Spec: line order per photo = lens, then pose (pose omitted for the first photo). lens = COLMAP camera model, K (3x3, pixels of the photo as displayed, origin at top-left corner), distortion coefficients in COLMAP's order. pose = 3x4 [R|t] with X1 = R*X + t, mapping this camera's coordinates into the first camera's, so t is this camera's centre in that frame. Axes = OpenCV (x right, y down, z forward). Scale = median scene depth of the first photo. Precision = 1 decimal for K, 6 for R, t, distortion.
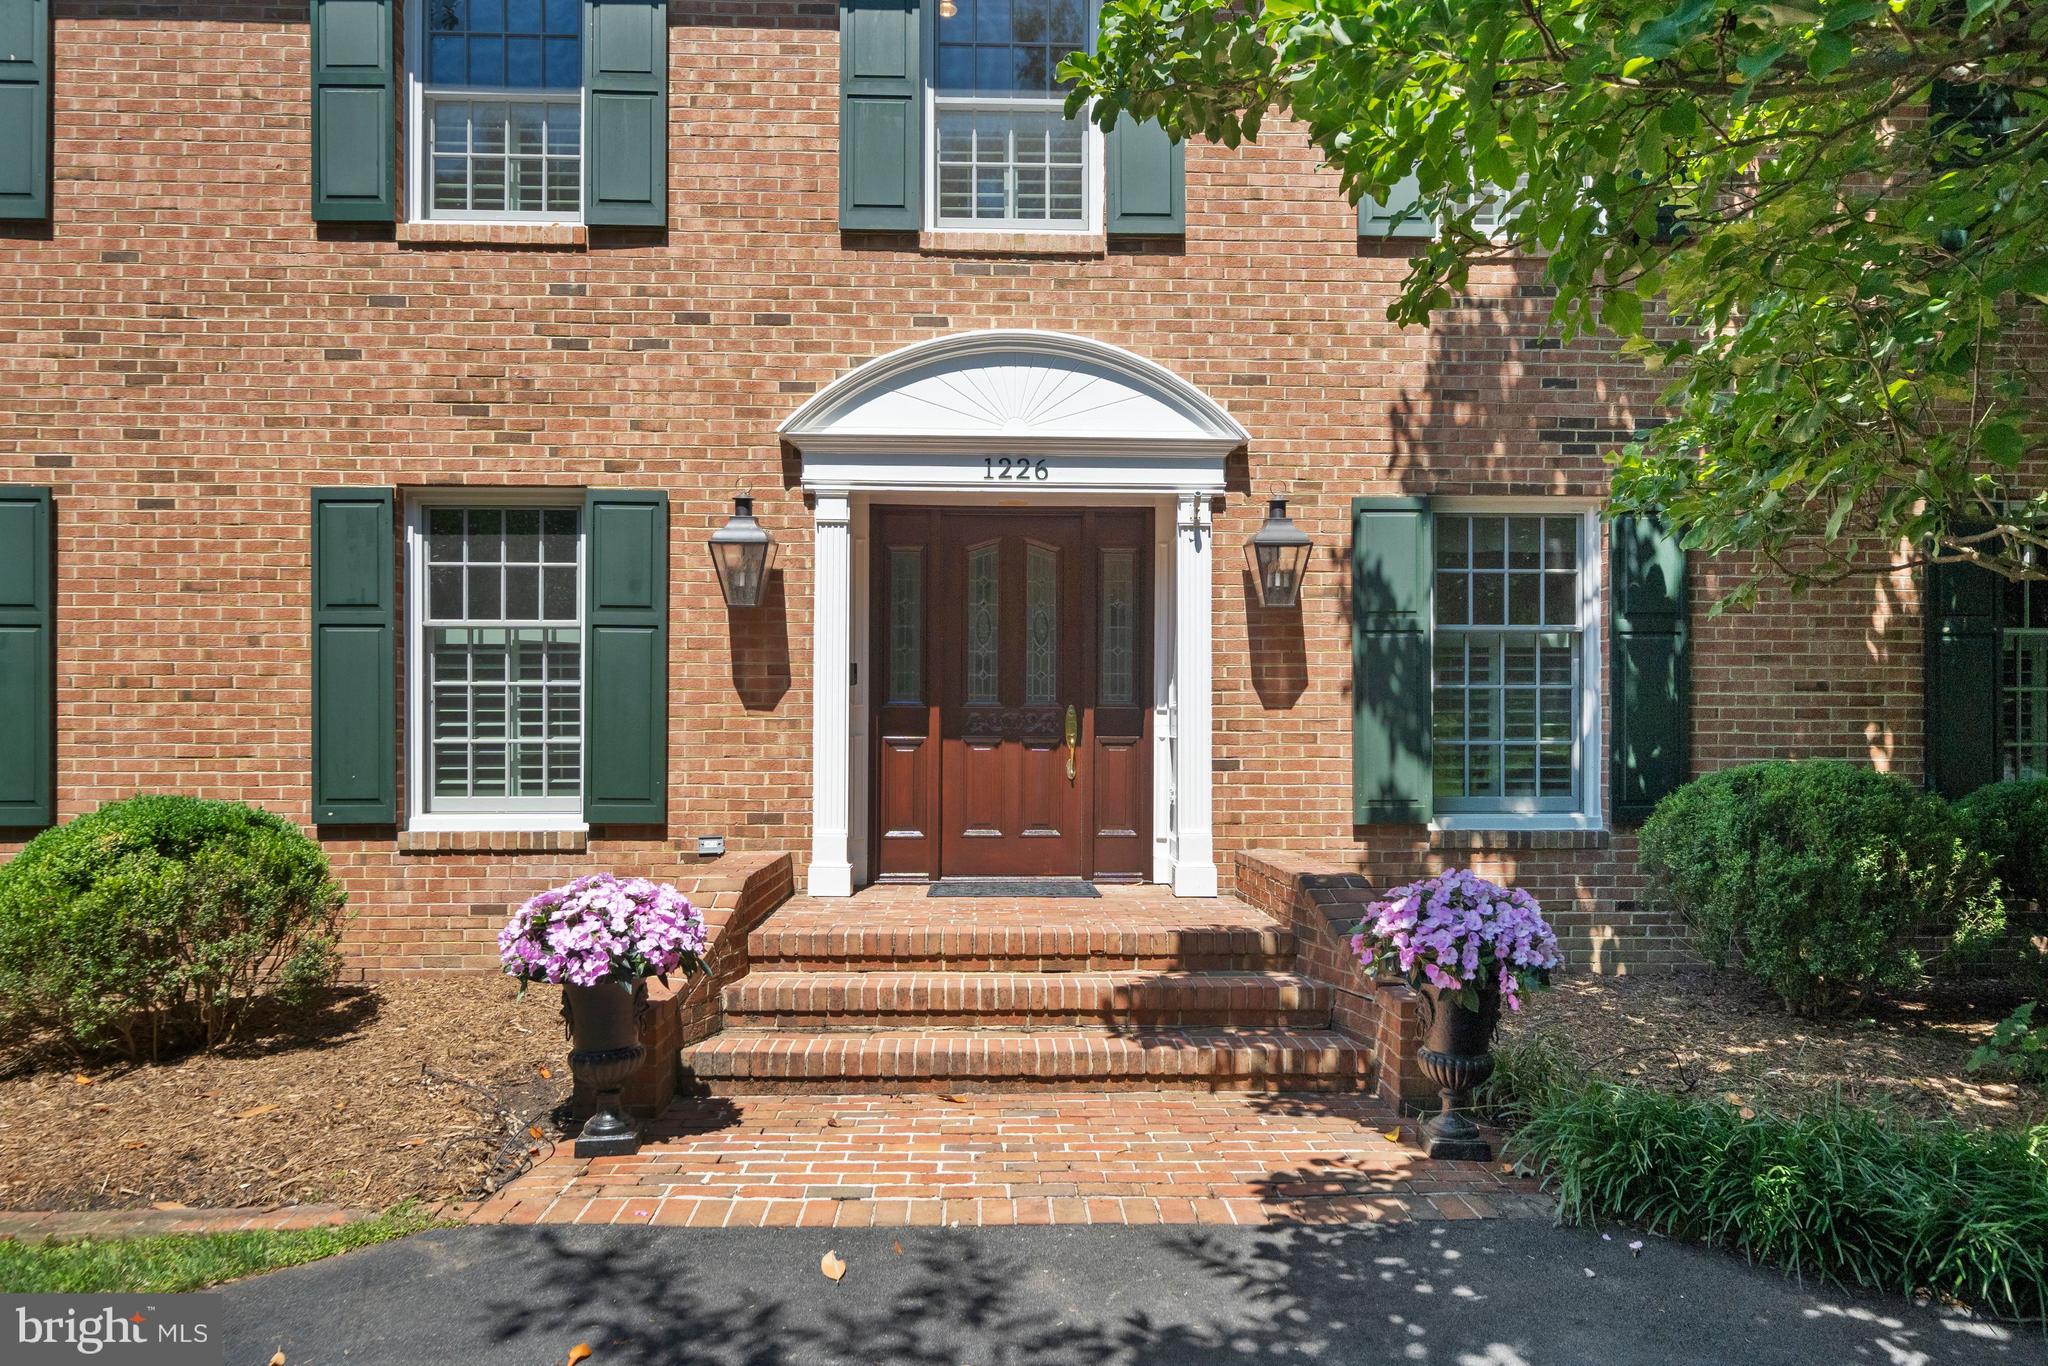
lens RADIAL K [[1393.9, 0, 1021.3], [0, 1393.9, 689.7], [0, 0, 1]] dist [-0.013828, 0.001793]
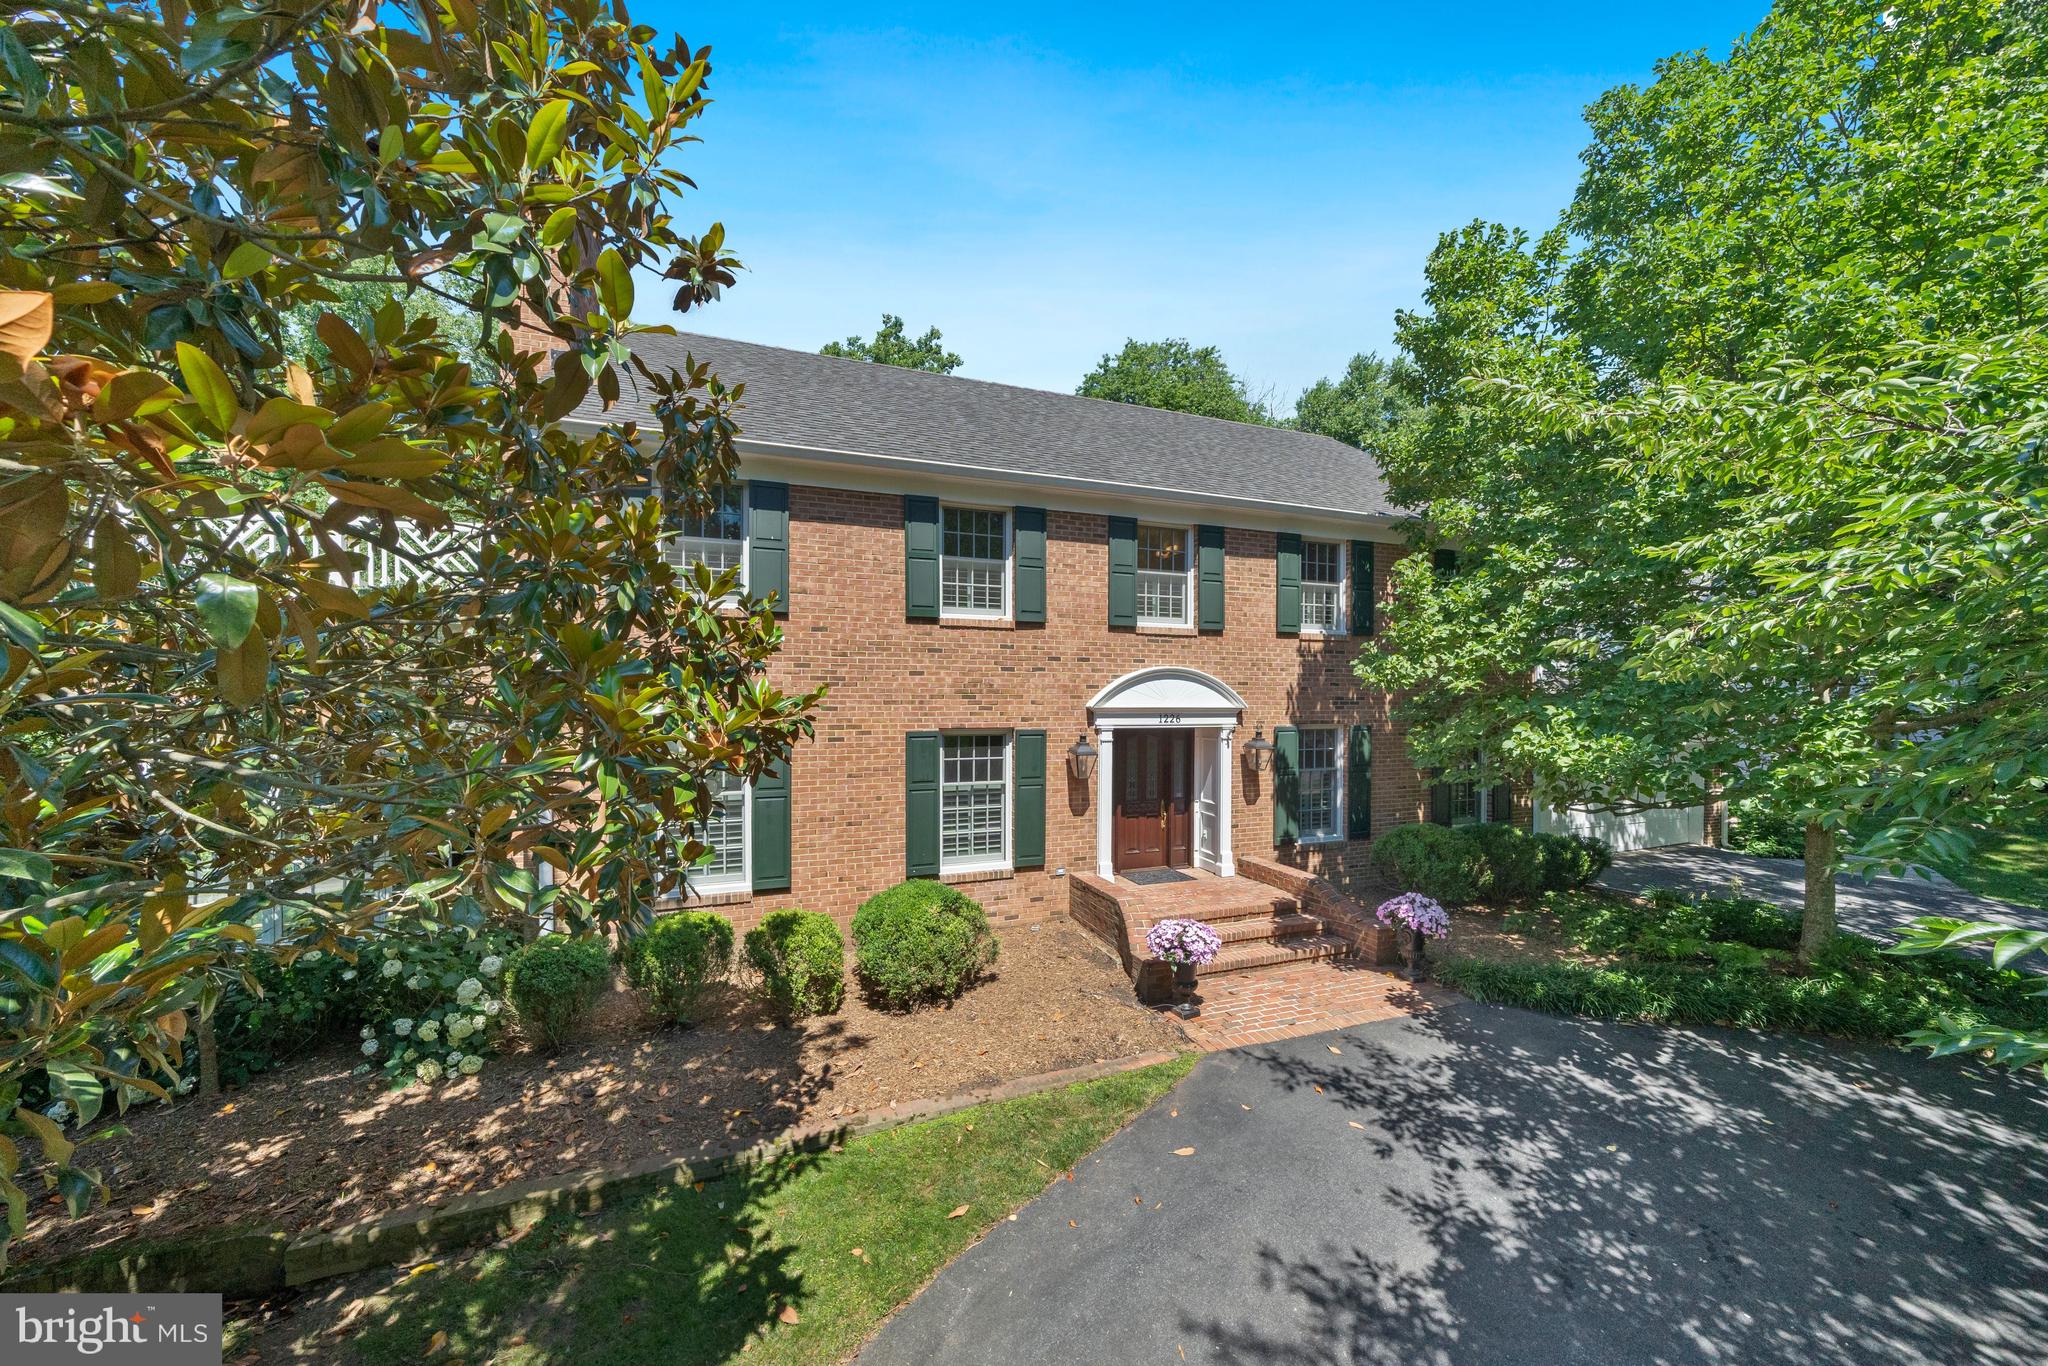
lens RADIAL K [[712.9, 0, 1025.3], [0, 712.9, 682.1], [0, 0, 1]] dist [-0.002527, -0.000655]
pose [[0.953912, 0.007684, 0.299987, -0.665303], [-0.007478, 0.999970, -0.001833, -0.222797], [-0.299992, -0.000494, 0.953942, -0.196102]]
